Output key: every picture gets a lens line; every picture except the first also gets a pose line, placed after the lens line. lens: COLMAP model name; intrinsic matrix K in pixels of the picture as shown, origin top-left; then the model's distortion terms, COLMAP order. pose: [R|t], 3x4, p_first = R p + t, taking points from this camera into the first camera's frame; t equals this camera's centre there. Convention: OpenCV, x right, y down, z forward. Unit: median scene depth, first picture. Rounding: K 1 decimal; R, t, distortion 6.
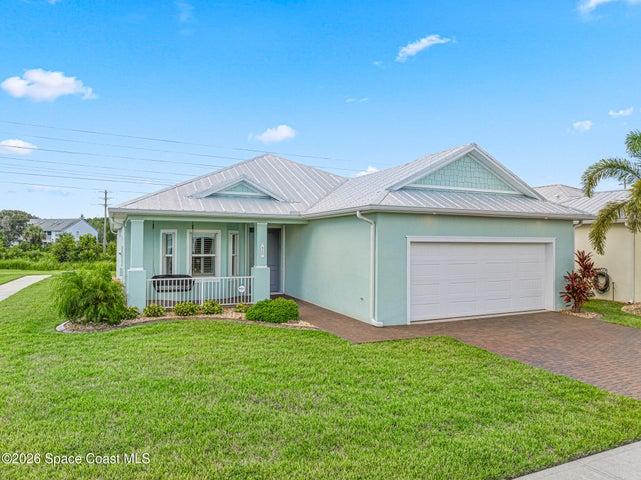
lens RADIAL K [[450.3, 0, 322.8], [0, 450.3, 236.8], [0, 0, 1]] dist [-0.036364, 0.003998]
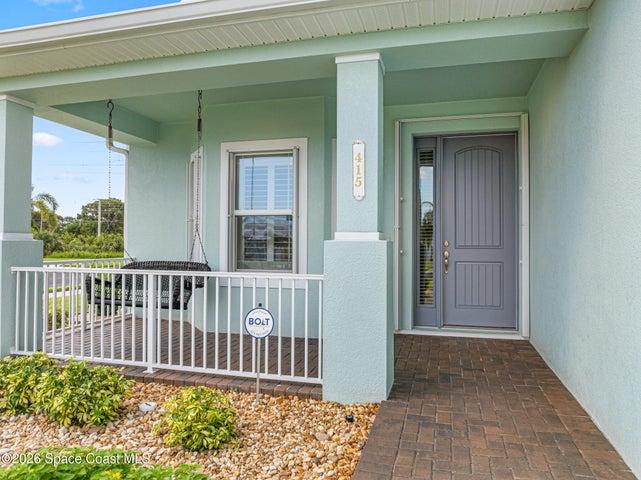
lens RADIAL K [[450.3, 0, 322.8], [0, 450.3, 236.8], [0, 0, 1]] dist [-0.036364, 0.003998]
pose [[0.760965, -0.010529, -0.648707, 0.006321], [0.009385, 0.999942, -0.005220, 0.067479], [0.648725, -0.002116, 0.761020, 0.799841]]
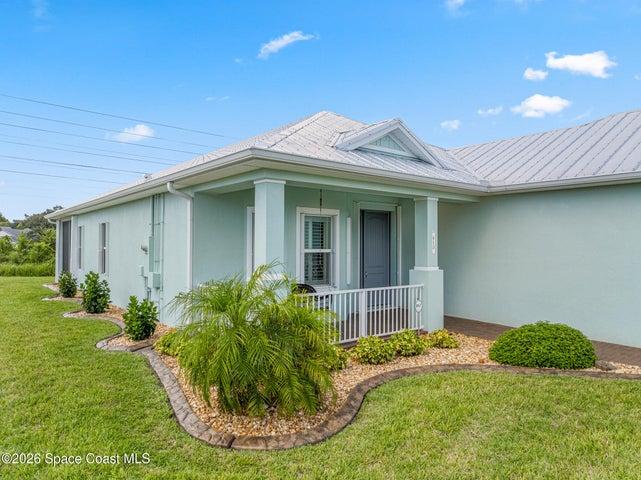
lens RADIAL K [[450.3, 0, 322.8], [0, 450.3, 236.8], [0, 0, 1]] dist [-0.036364, 0.003998]
pose [[0.970176, 0.005379, 0.242343, -0.429323], [-0.005729, 0.999983, 0.000742, 0.023389], [-0.242335, -0.002108, 0.970190, 0.433441]]
